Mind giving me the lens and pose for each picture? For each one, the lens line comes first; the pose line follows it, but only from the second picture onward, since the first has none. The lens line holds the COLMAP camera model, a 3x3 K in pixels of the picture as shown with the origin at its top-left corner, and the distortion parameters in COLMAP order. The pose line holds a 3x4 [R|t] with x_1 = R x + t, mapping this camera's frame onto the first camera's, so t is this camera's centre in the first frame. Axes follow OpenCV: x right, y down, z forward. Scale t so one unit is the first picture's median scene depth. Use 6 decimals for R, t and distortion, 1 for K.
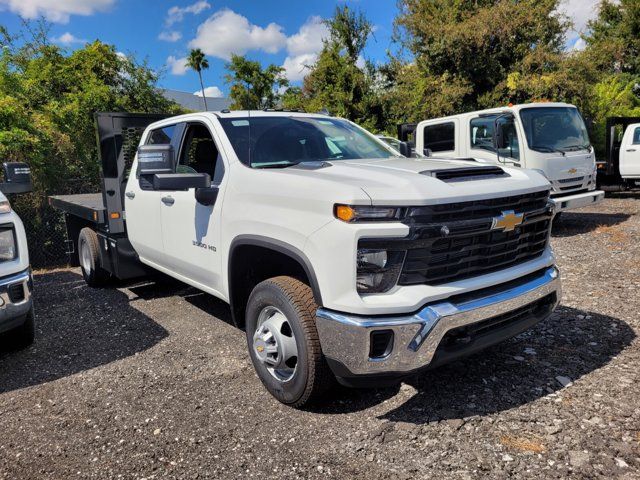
lens RADIAL K [[512.6, 0, 320.0], [0, 512.6, 240.0], [0, 0, 1]] dist [0.027367, -0.000880]
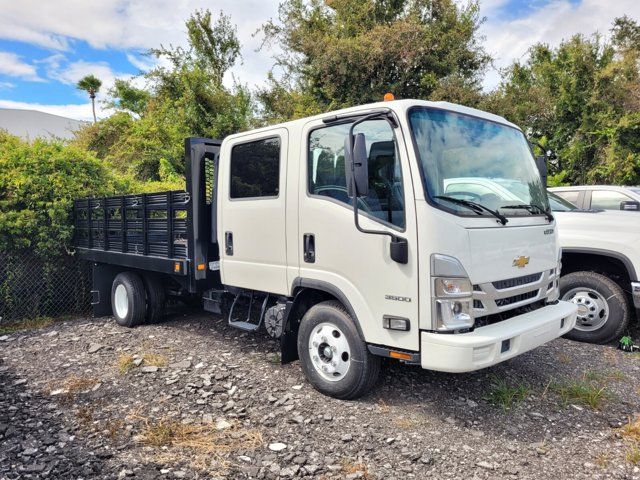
lens RADIAL K [[512.6, 0, 320.0], [0, 512.6, 240.0], [0, 0, 1]] dist [0.027367, -0.000880]
pose [[0.986411, 0.060952, 0.152574, 0.265977], [-0.045996, 0.993953, -0.099709, -0.104982], [-0.157728, 0.091336, 0.983249, 0.625841]]
